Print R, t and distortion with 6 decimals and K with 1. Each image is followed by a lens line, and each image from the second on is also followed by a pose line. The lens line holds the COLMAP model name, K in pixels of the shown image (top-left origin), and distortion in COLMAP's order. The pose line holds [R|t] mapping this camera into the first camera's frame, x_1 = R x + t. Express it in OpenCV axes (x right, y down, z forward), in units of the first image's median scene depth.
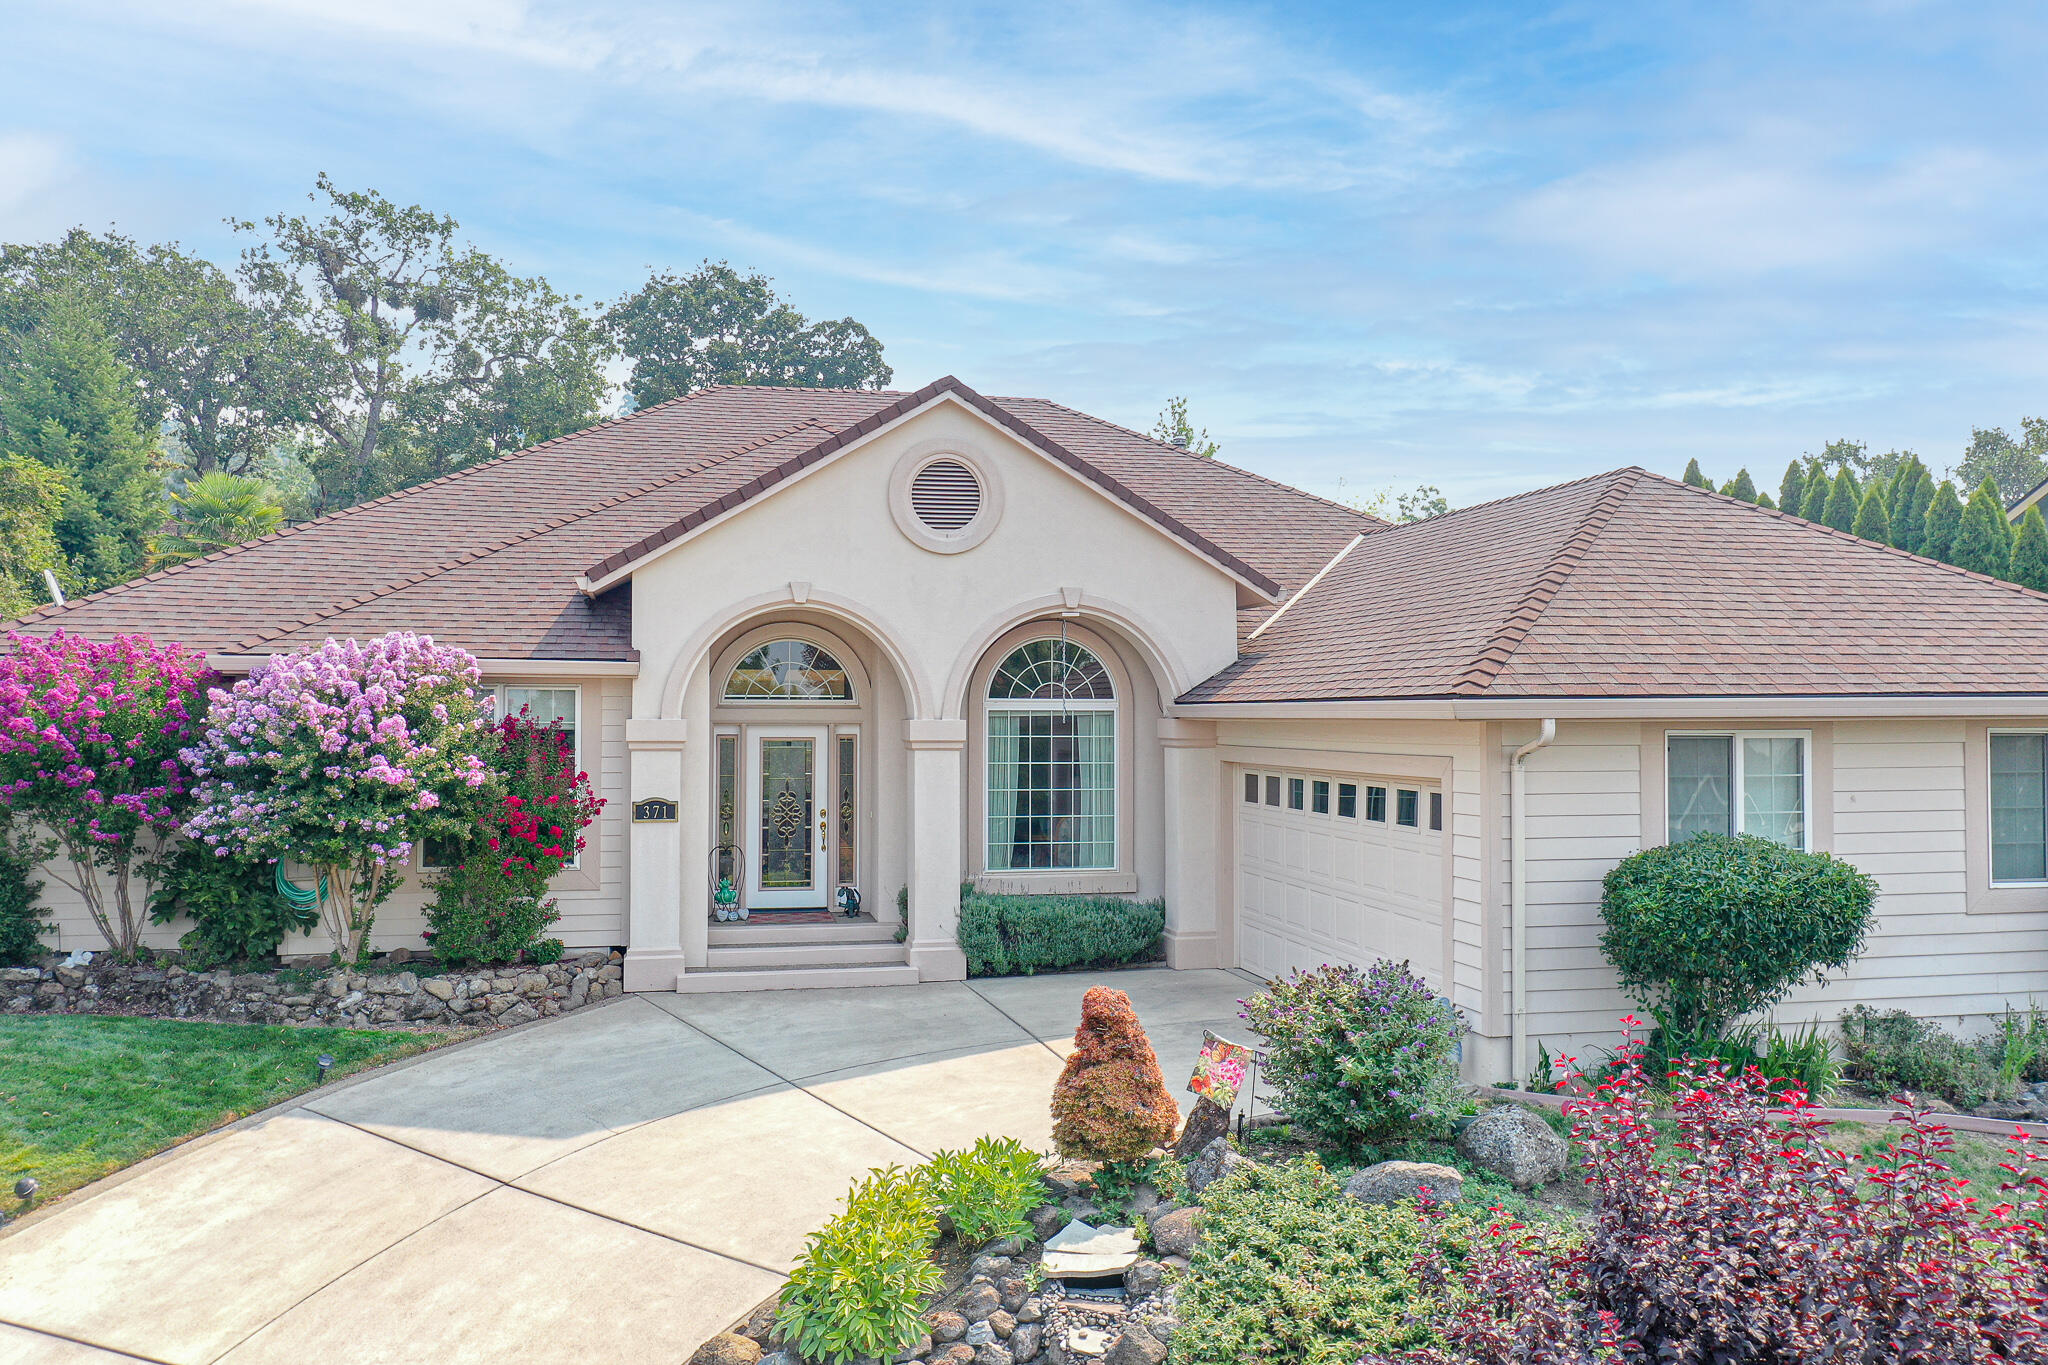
lens RADIAL K [[1624.7, 0, 1028.9], [0, 1624.7, 681.3], [0, 0, 1]] dist [0.005695, 0.008759]
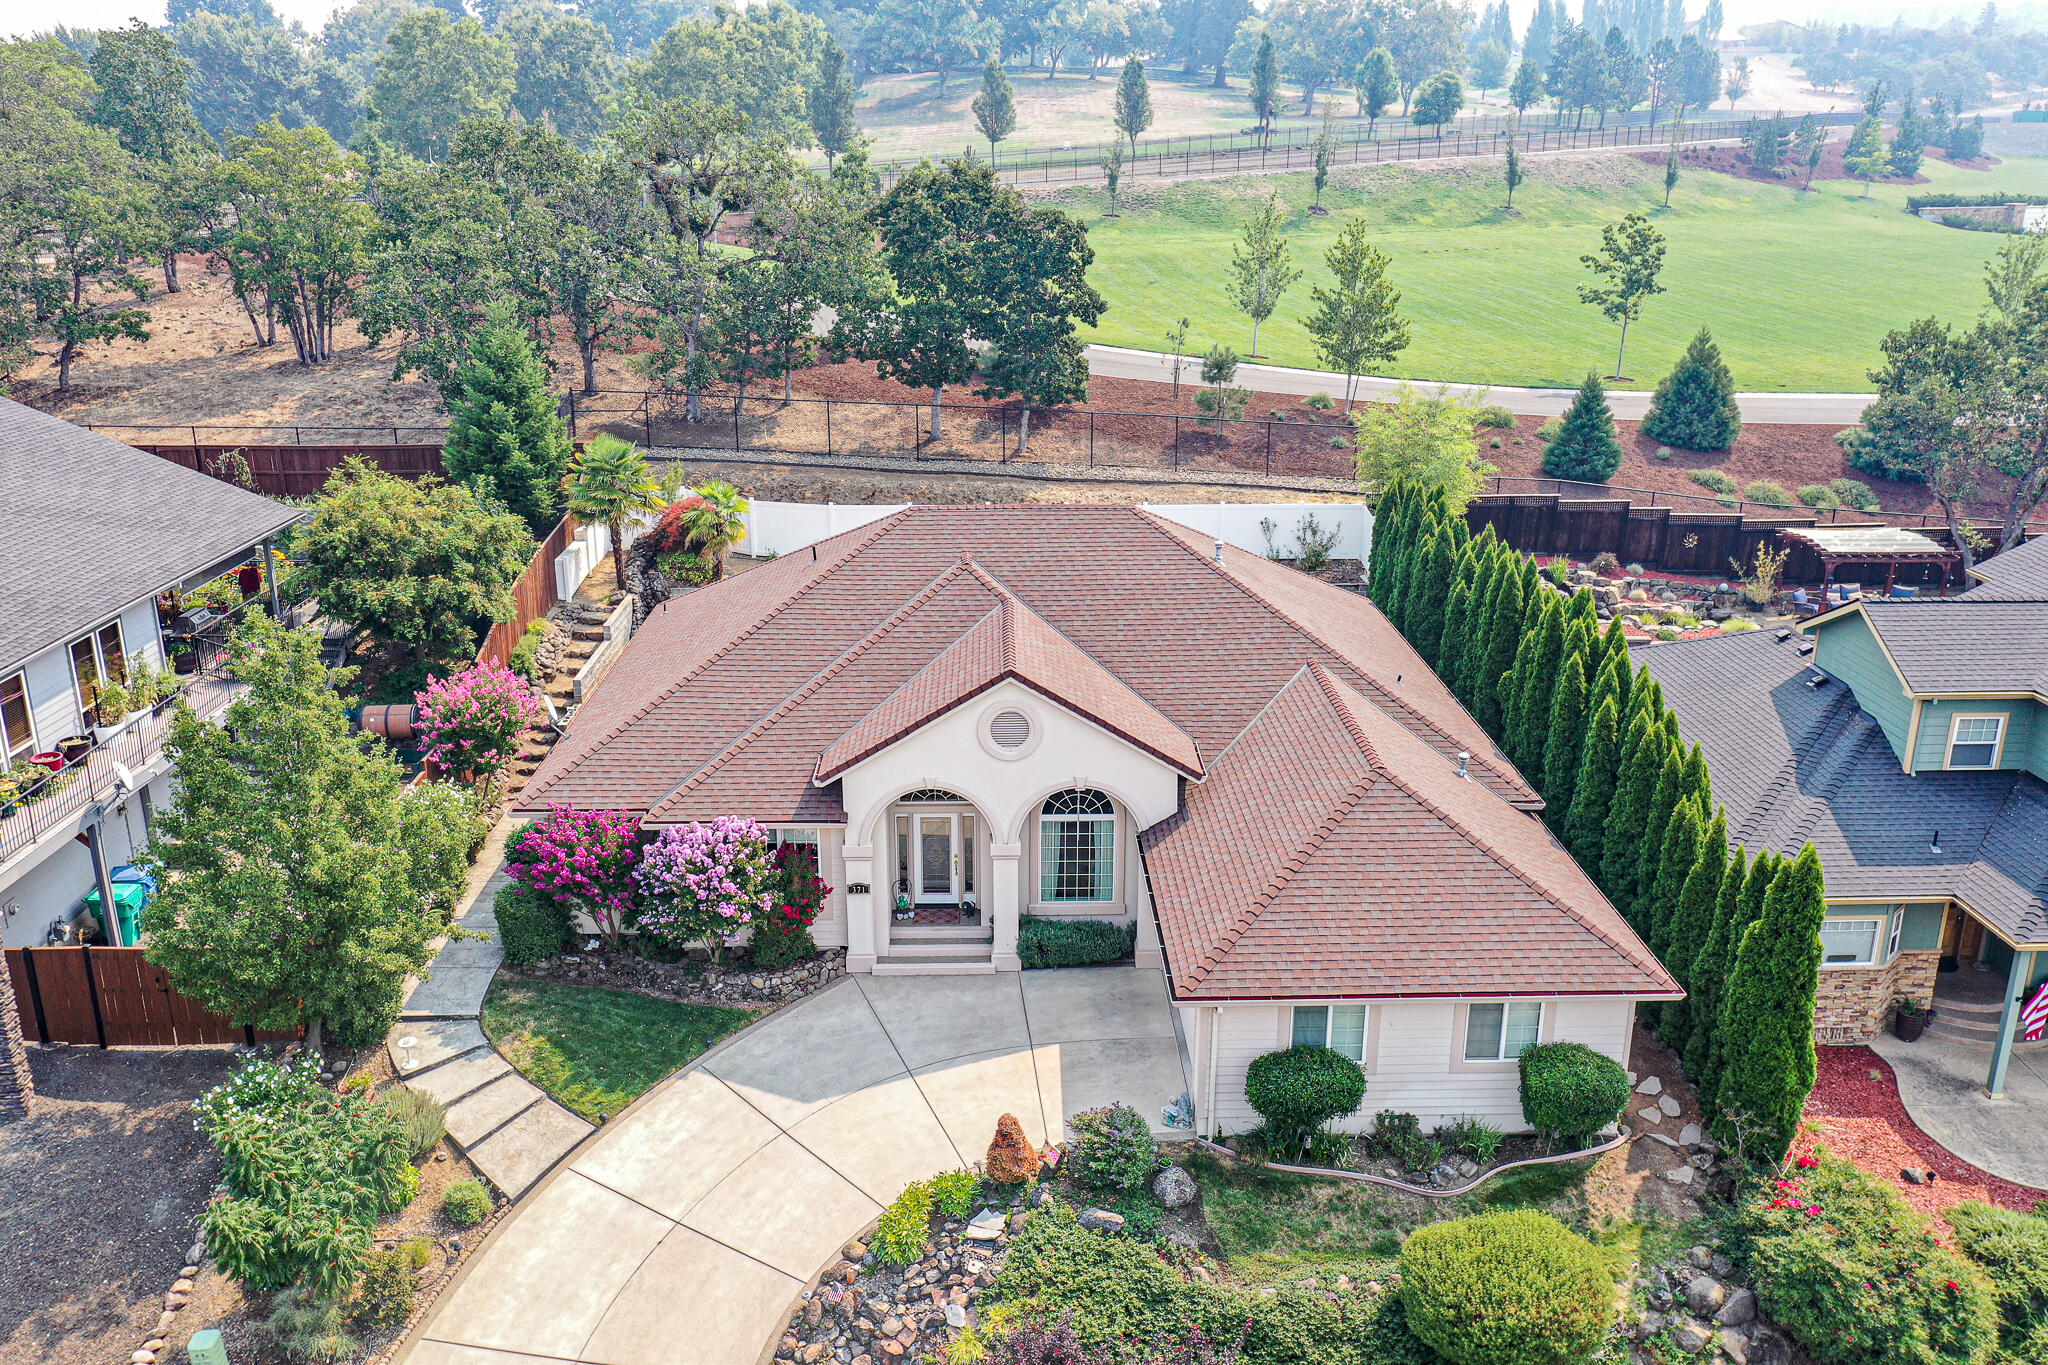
lens RADIAL K [[1624.7, 0, 1028.9], [0, 1624.7, 681.3], [0, 0, 1]] dist [0.005695, 0.008759]
pose [[0.980747, 0.060837, -0.185562, 0.312952], [0.003164, 0.945158, 0.326599, -0.783674], [0.195255, -0.320898, 0.926769, -0.676223]]
